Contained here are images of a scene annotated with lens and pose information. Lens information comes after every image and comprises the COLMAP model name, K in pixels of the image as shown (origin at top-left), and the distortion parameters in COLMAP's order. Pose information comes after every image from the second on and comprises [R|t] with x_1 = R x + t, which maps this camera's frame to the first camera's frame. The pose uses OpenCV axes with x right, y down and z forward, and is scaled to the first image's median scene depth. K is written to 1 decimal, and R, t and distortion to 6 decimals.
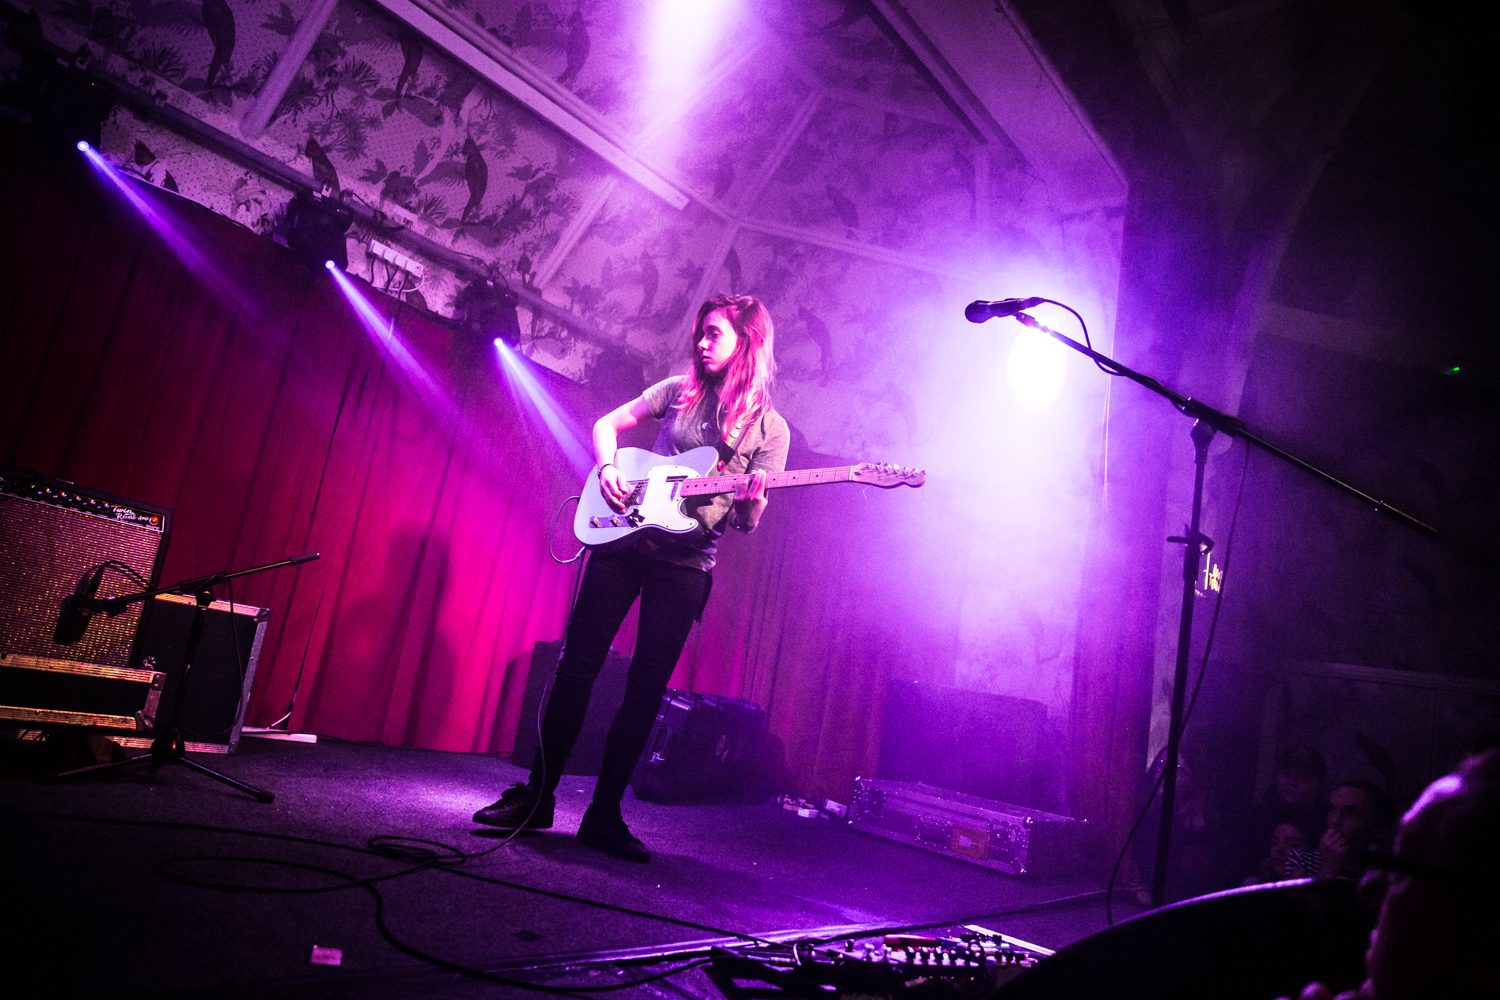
lens RADIAL K [[1013.9, 0, 750.0], [0, 1013.9, 500.0], [0, 0, 1]] dist [-0.101485, 0.069023]
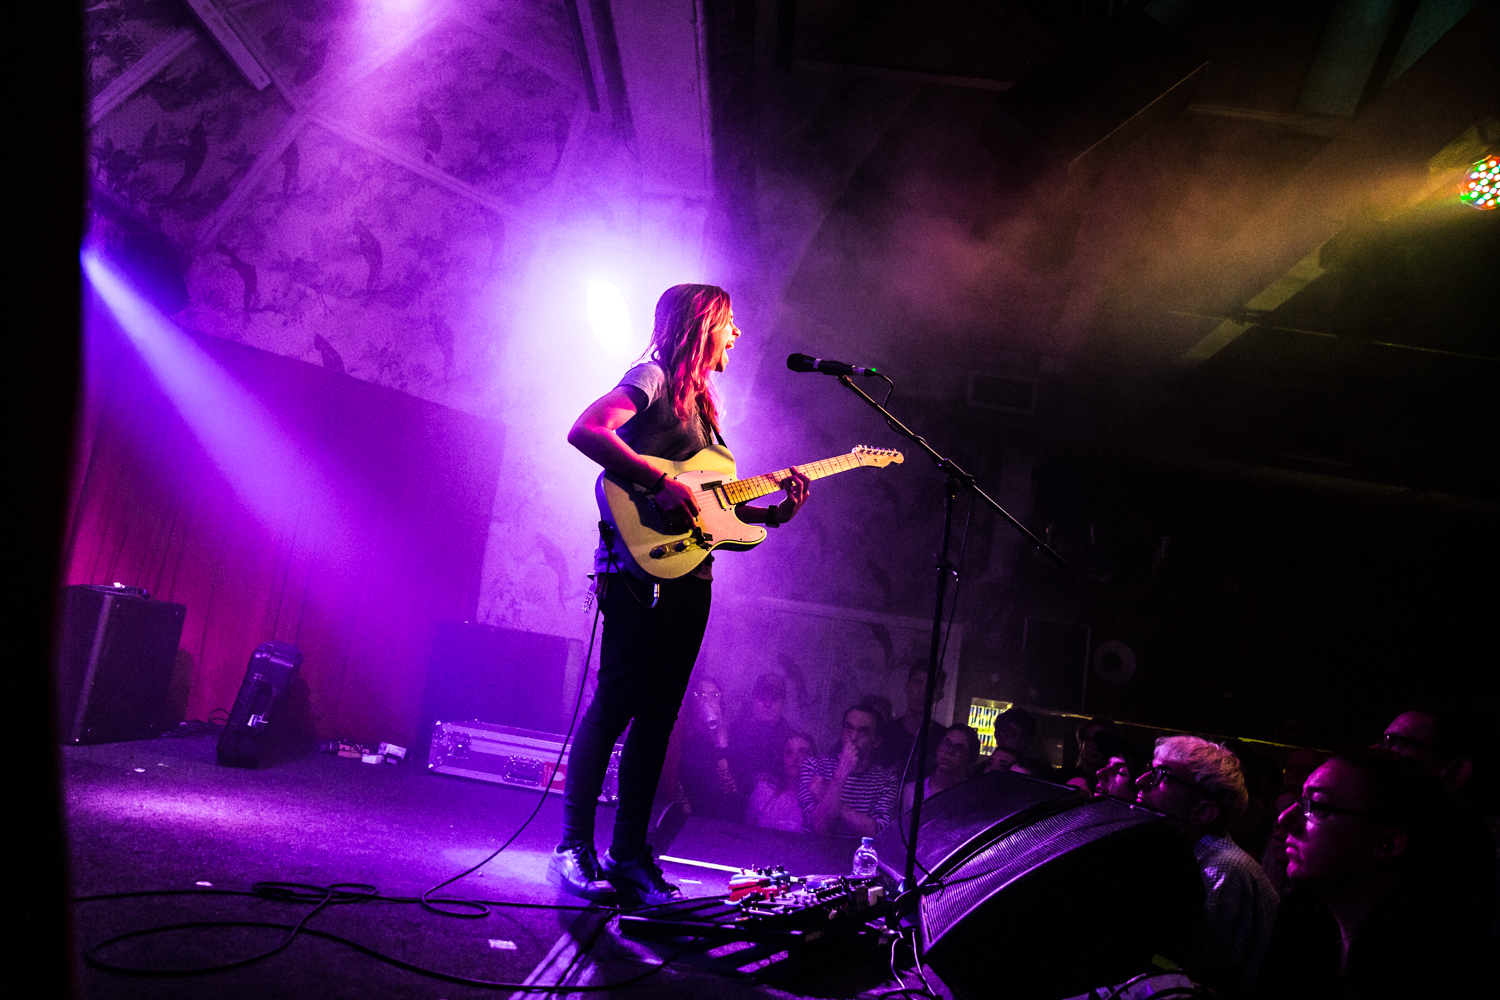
lens RADIAL K [[1056.0, 0, 750.0], [0, 1056.0, 500.0], [0, 0, 1]] dist [-0.070790, 0.000054]
pose [[0.814237, 0.029205, 0.579797, -0.263636], [-0.097483, 0.991431, 0.086960, -0.074071], [-0.572289, -0.127326, 0.810107, -0.016067]]
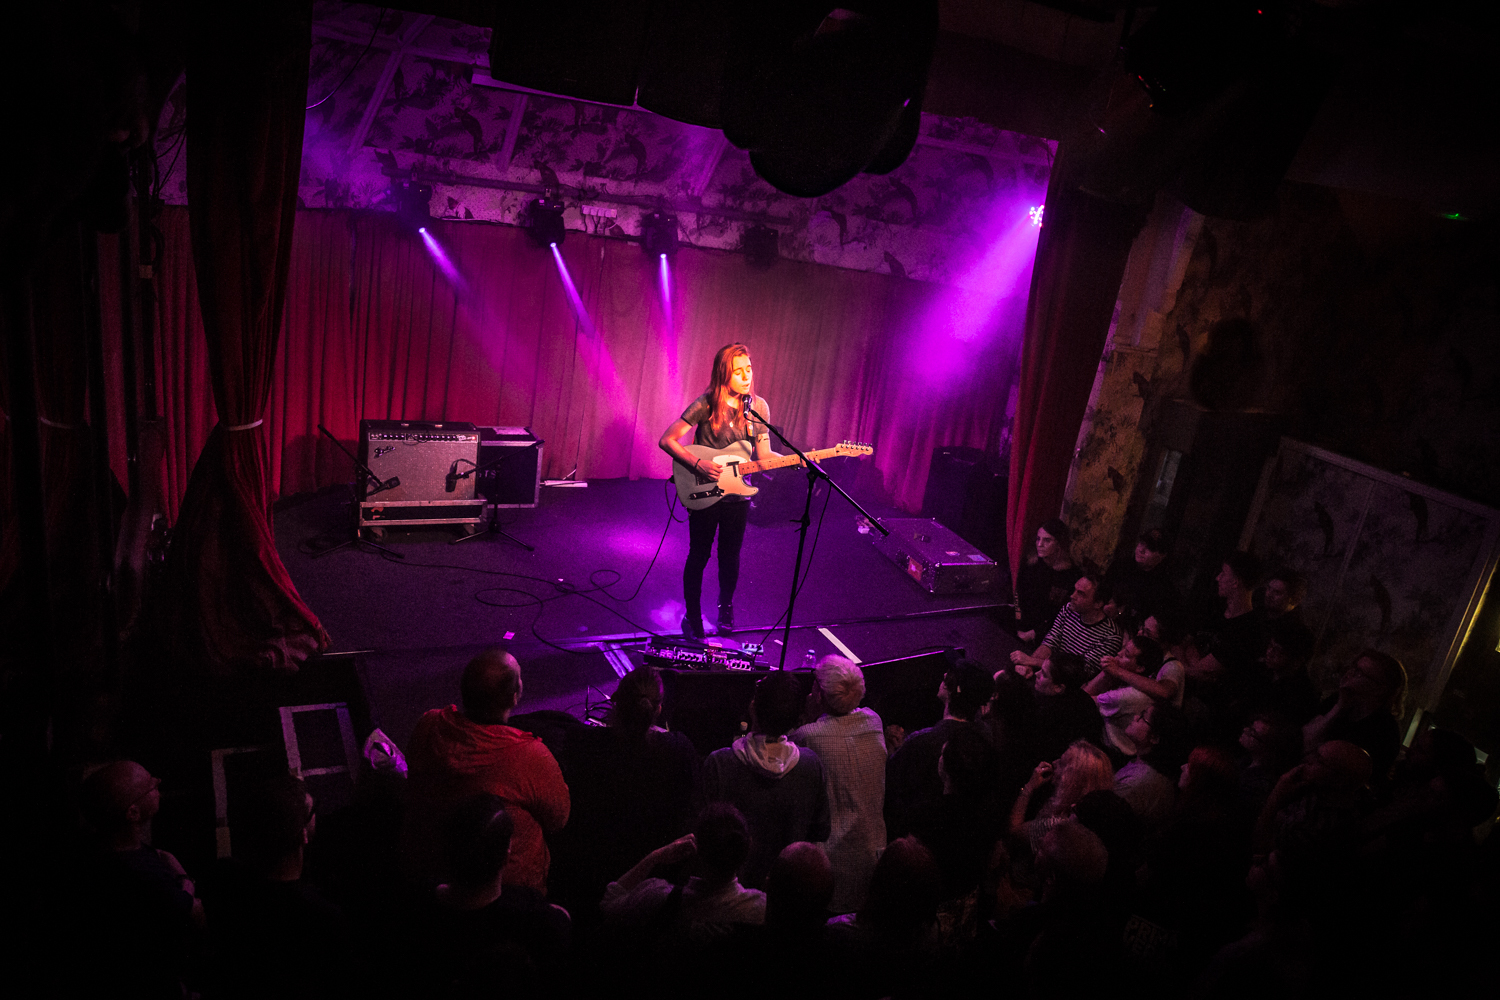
lens RADIAL K [[1013.9, 0, 750.0], [0, 1013.9, 500.0], [0, 0, 1]] dist [-0.101485, 0.069023]
pose [[0.911882, 0.093566, -0.399645, 0.611831], [0.084182, 0.910339, 0.405211, -0.478958], [0.401726, -0.403147, 0.822246, -0.486758]]
